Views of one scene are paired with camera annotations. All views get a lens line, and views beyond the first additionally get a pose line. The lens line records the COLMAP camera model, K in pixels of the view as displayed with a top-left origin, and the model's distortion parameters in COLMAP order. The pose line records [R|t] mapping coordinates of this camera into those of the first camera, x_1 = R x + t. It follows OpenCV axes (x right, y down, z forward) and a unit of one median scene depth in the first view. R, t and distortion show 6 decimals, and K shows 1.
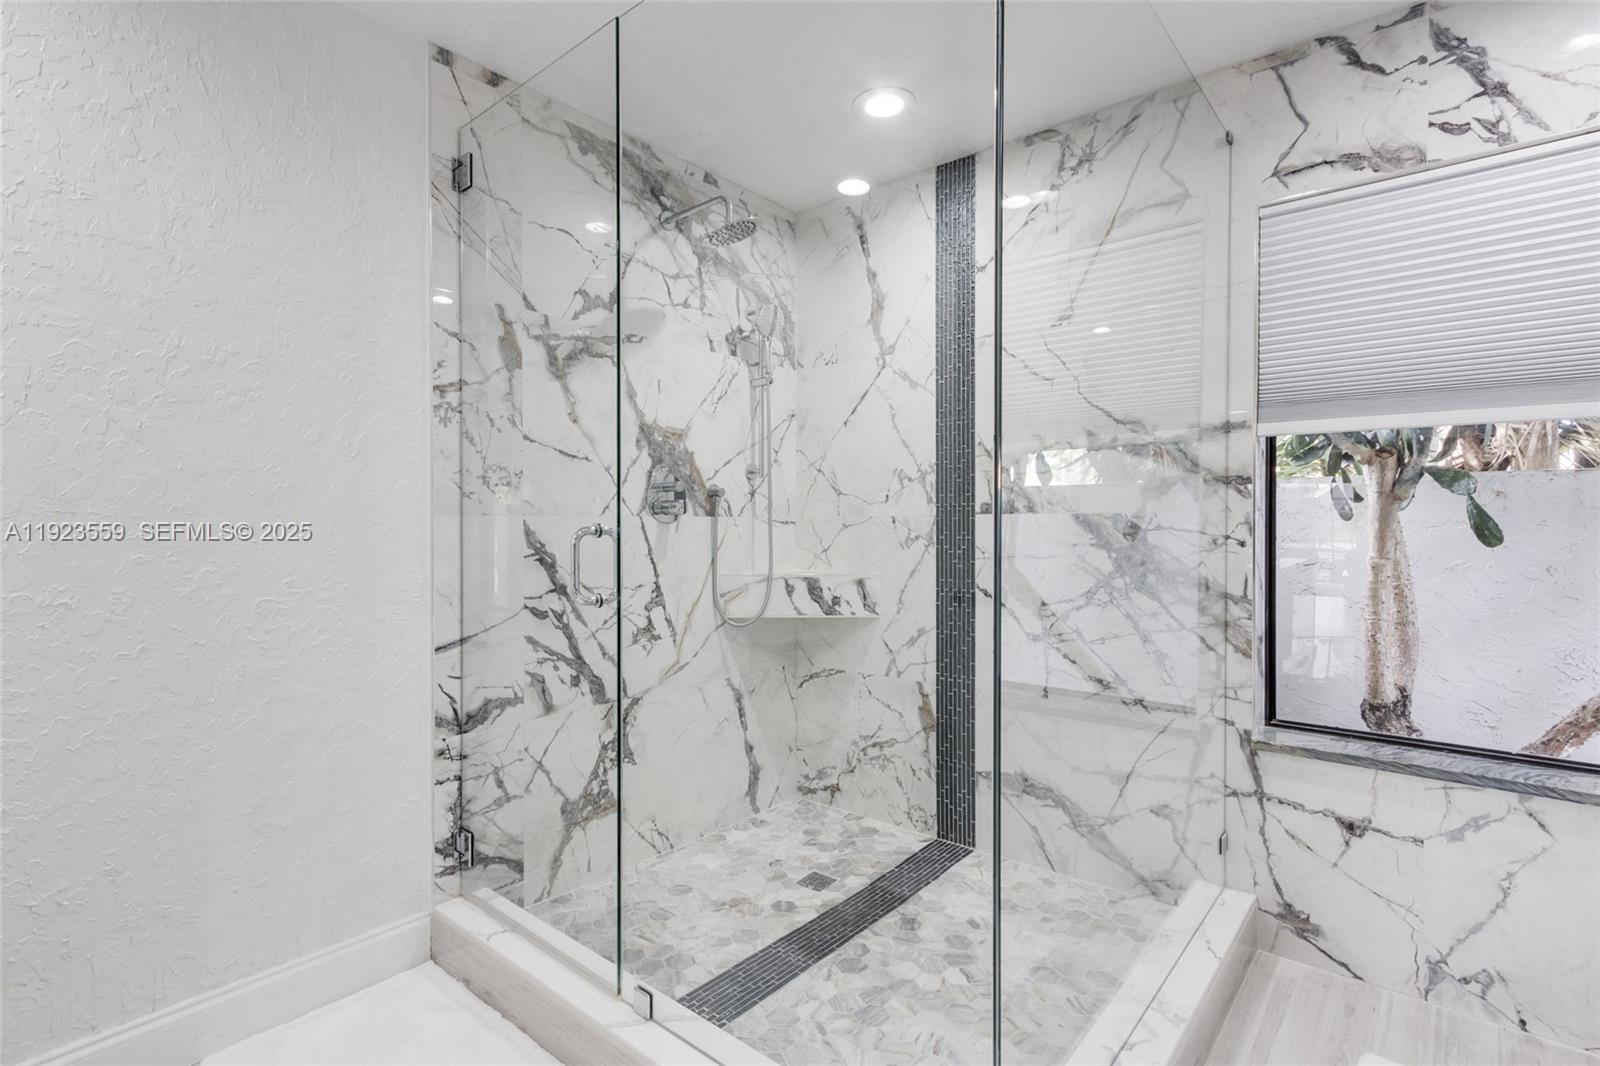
lens RADIAL K [[773.2, 0, 800.9], [0, 773.2, 529.3], [0, 0, 1]] dist [0.002415, 0.000155]
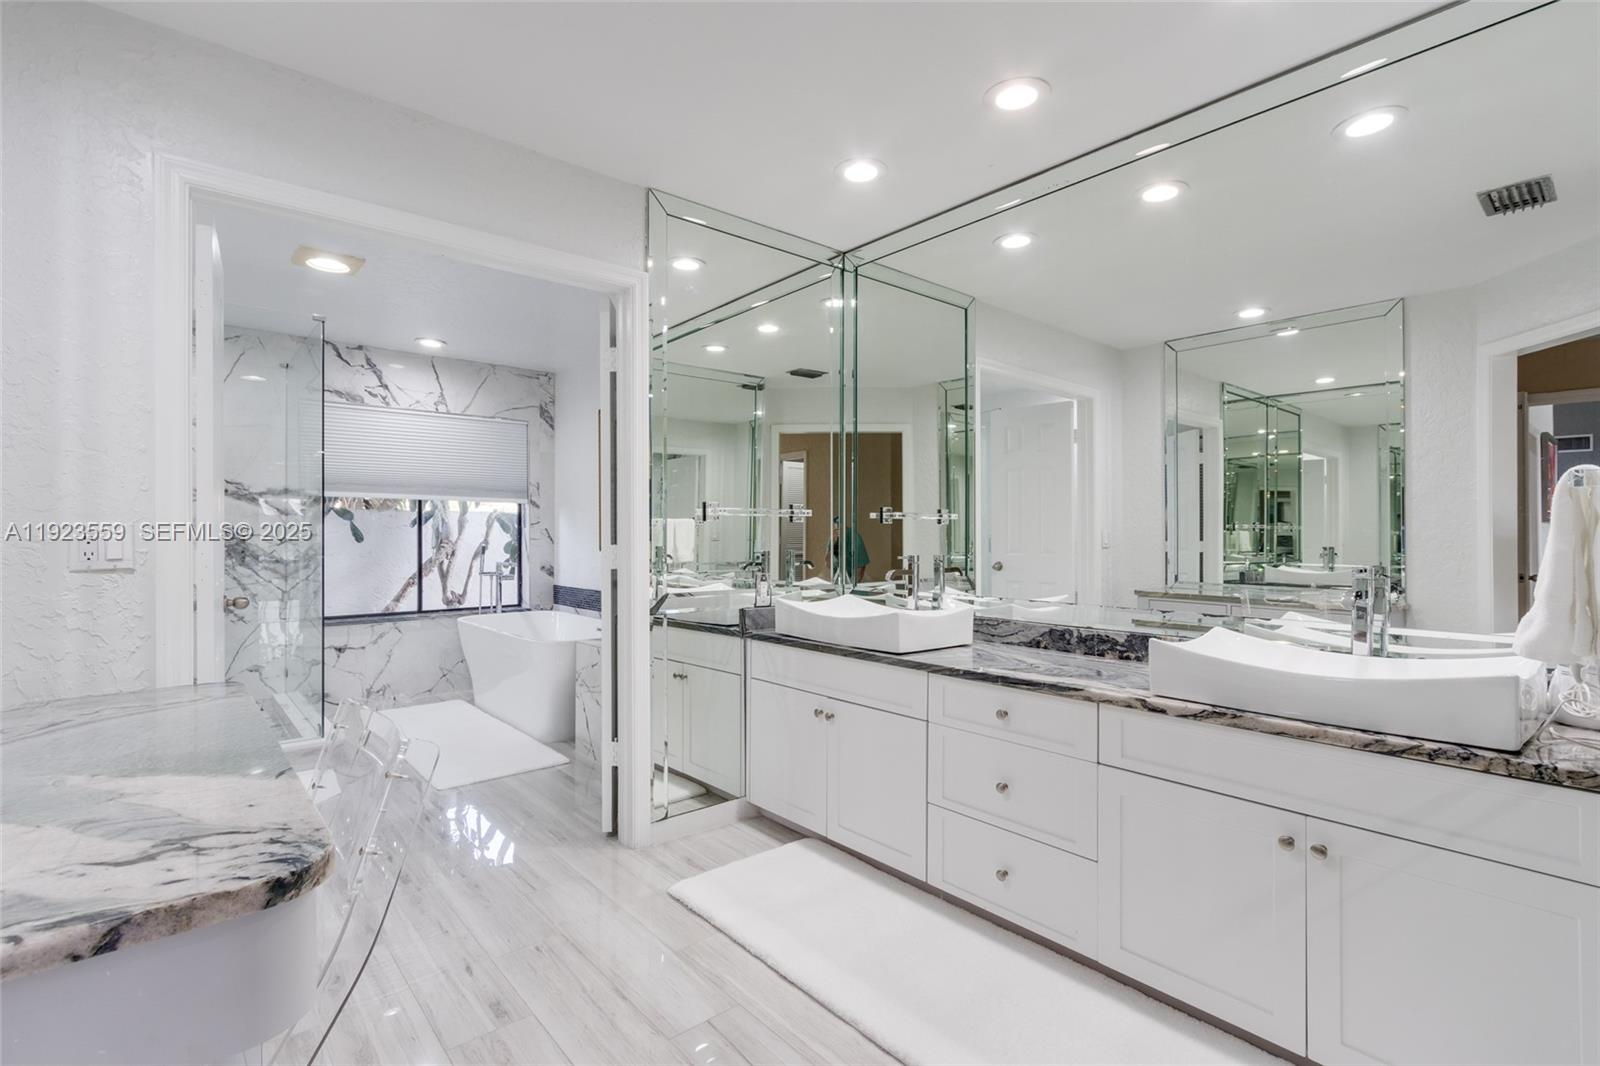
lens RADIAL K [[739.3, 0, 802.3], [0, 739.3, 529.6], [0, 0, 1]] dist [0.011191, 0.000200]
pose [[0.165535, 0.002235, 0.986201, -1.199487], [0.011480, 0.999925, -0.004193, 0.008521], [-0.986137, 0.012015, 0.165497, -0.760261]]
